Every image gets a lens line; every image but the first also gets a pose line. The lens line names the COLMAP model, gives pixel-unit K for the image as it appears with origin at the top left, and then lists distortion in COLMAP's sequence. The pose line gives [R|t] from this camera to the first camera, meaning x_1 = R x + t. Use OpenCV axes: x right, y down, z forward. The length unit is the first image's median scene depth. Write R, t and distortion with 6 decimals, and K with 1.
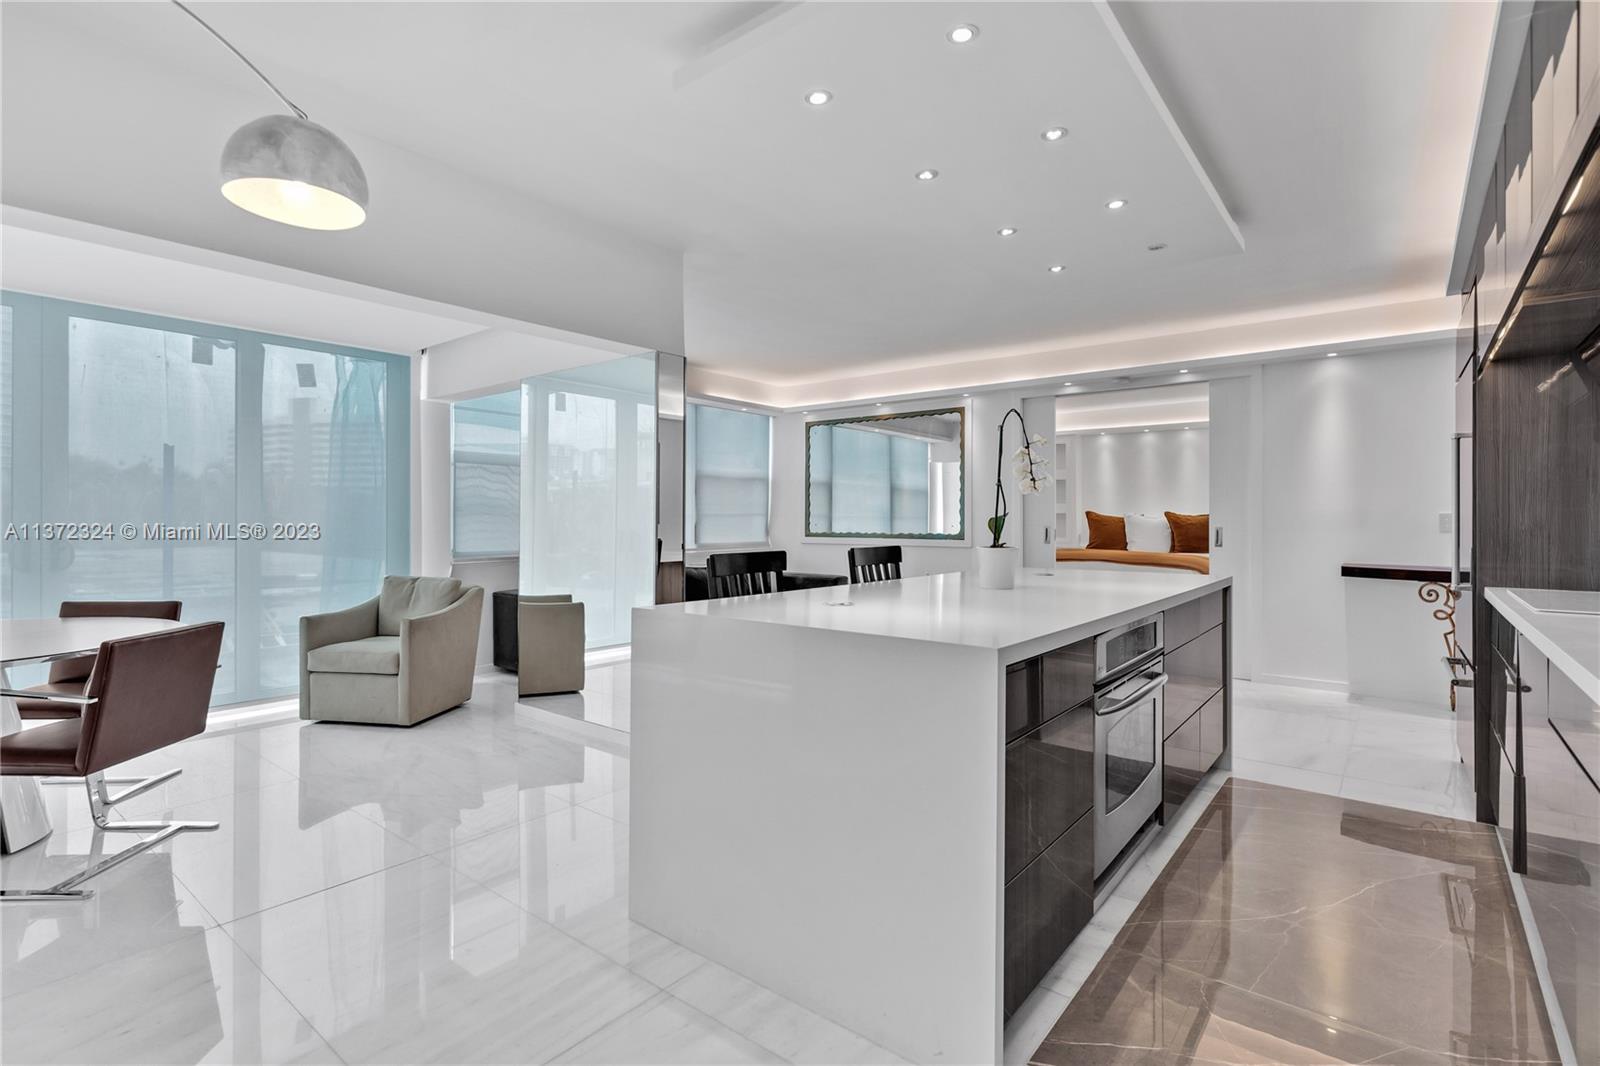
lens RADIAL K [[761.4, 0, 798.7], [0, 761.4, 515.4], [0, 0, 1]] dist [-0.000967, -0.000460]
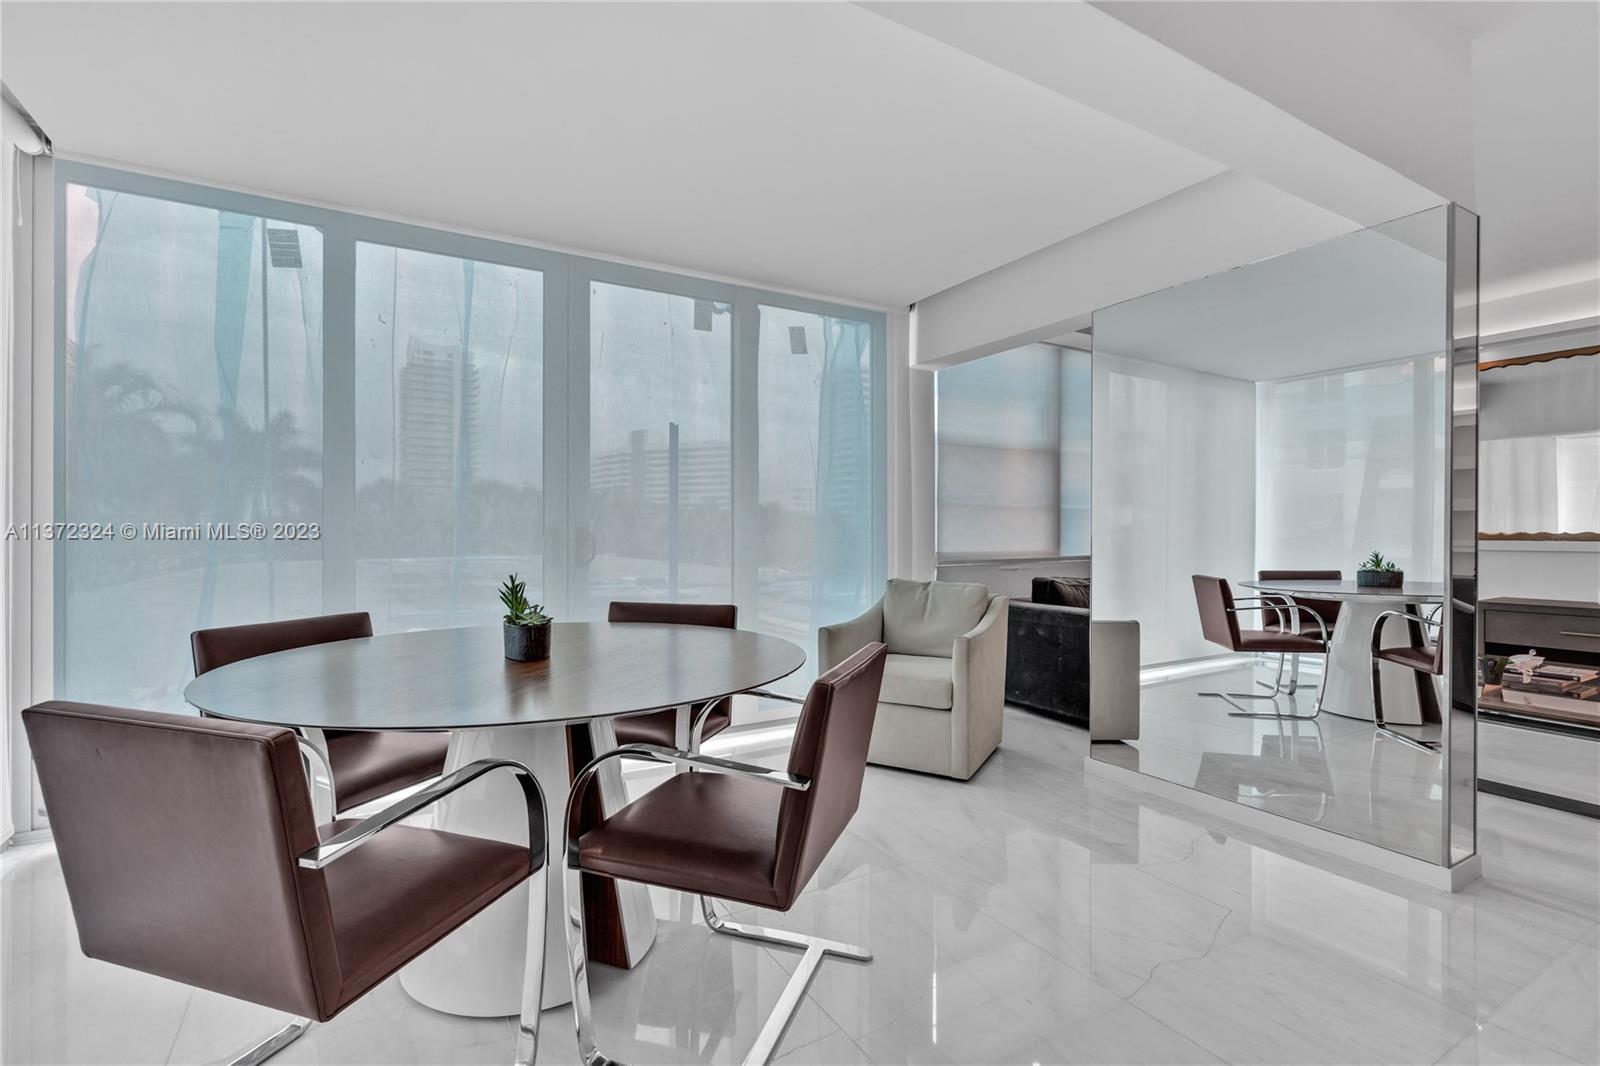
lens RADIAL K [[728.6, 0, 797.7], [0, 728.6, 533.8], [0, 0, 1]] dist [-0.000185, 0.000222]
pose [[0.935211, -0.000300, -0.354090, -0.249275], [0.003852, 0.999949, 0.009326, 0.016547], [0.354069, -0.010086, 0.935165, 0.164921]]
